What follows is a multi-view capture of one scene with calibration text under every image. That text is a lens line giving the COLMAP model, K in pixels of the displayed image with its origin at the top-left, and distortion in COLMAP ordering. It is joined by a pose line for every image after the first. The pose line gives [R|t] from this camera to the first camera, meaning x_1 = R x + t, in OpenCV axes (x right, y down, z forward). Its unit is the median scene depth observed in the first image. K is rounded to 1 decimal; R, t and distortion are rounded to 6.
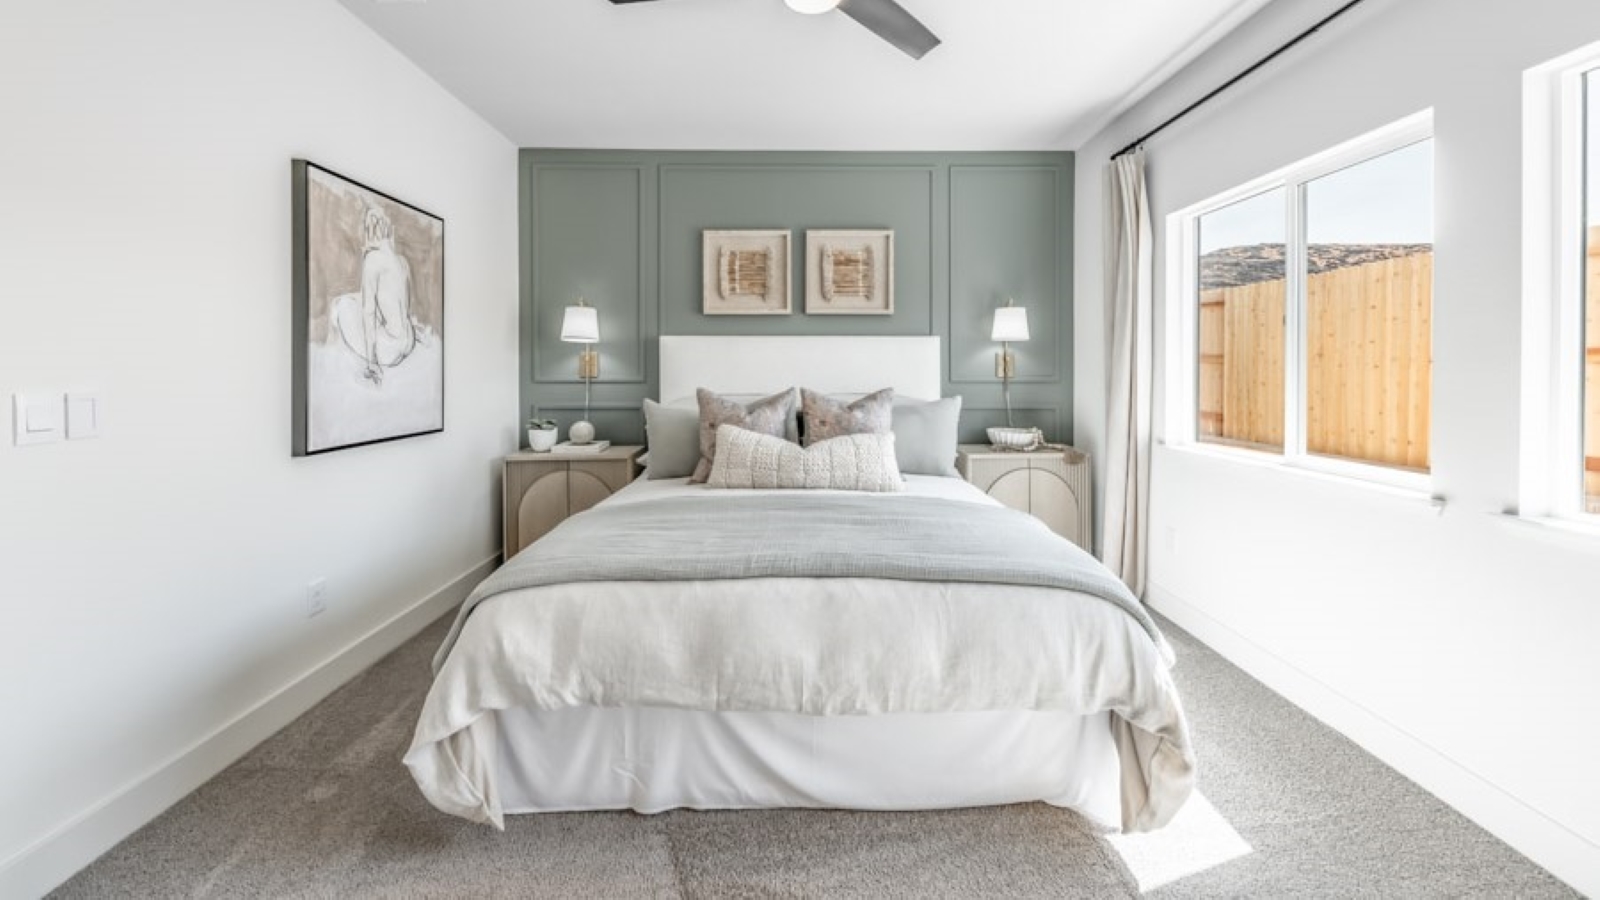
lens RADIAL K [[558.7, 0, 791.5], [0, 558.7, 372.3], [0, 0, 1]] dist [0.007396, -0.001536]
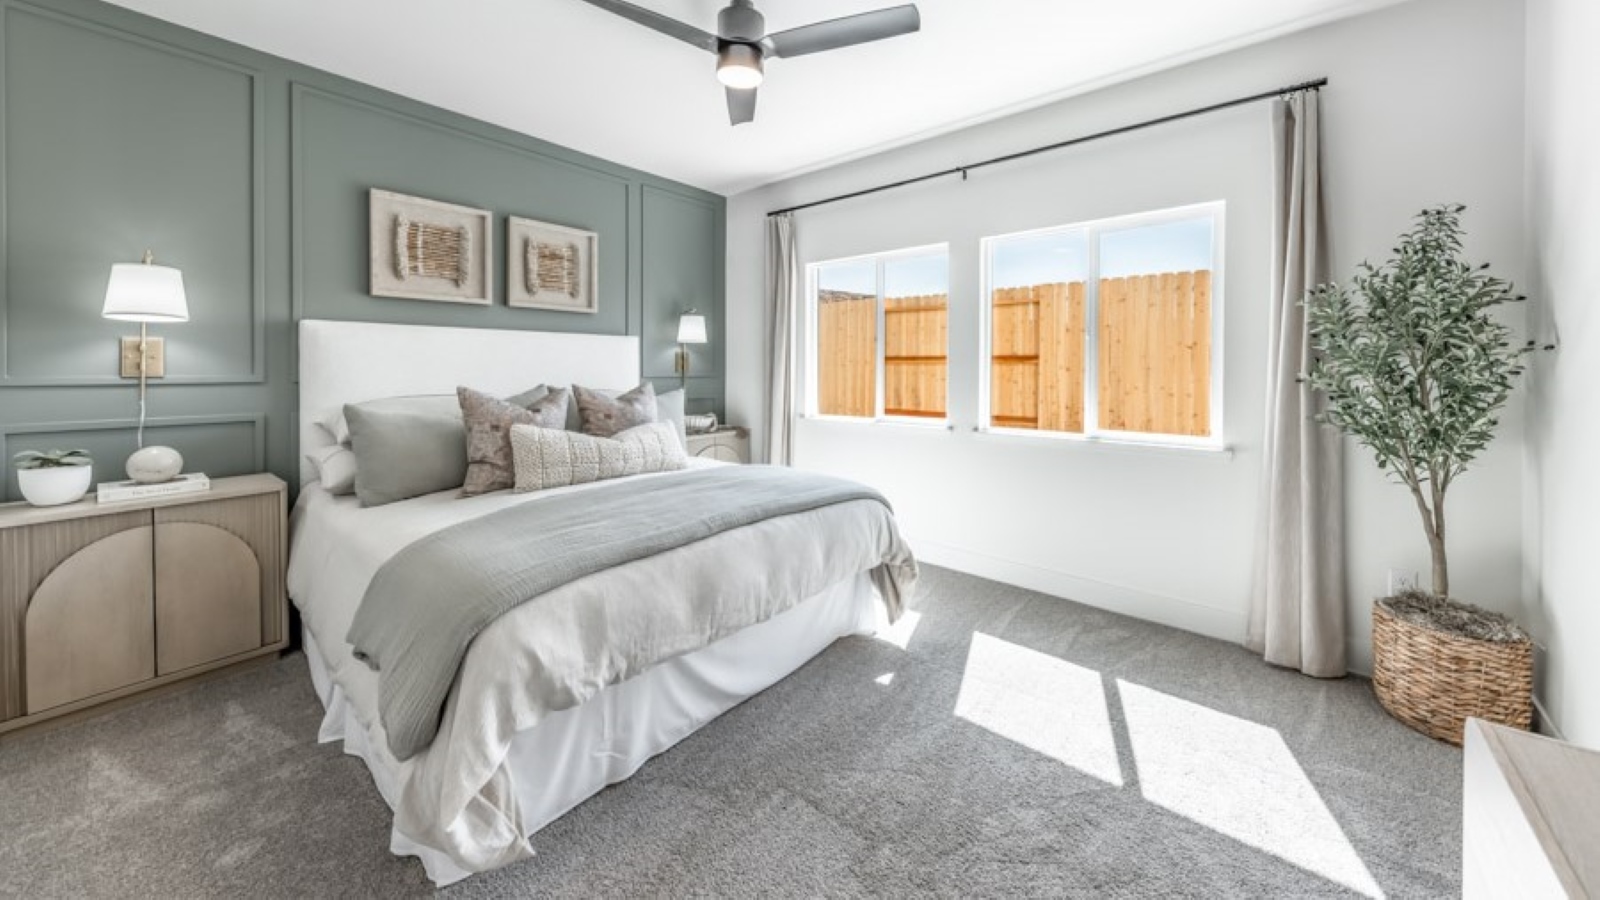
lens RADIAL K [[558.7, 0, 816.5], [0, 558.7, 371.1], [0, 0, 1]] dist [0.007396, -0.001536]
pose [[0.645466, -0.003390, 0.763781, -0.462861], [0.001007, 0.999993, 0.003588, 0.000918], [-0.763788, -0.001547, 0.645465, 0.015392]]
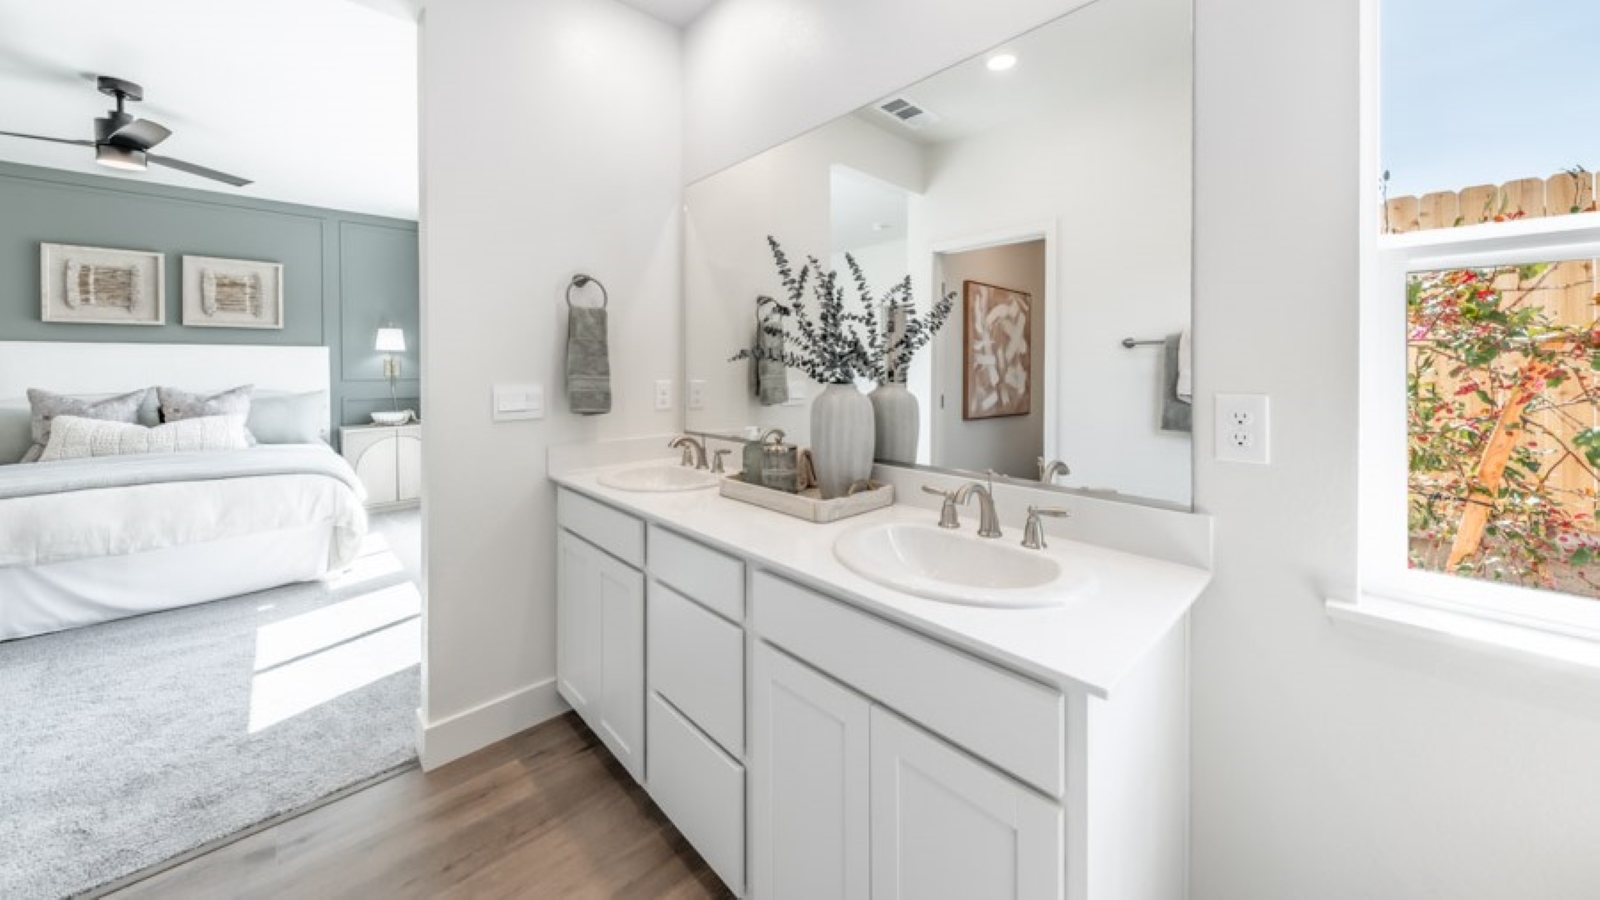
lens RADIAL K [[558.7, 0, 788.7], [0, 558.7, 369.9], [0, 0, 1]] dist [0.007396, -0.001536]
pose [[0.735526, -0.004582, 0.677481, 0.213798], [0.005282, 0.999986, 0.001028, -0.004470], [-0.677476, 0.002822, 0.735540, -0.997474]]
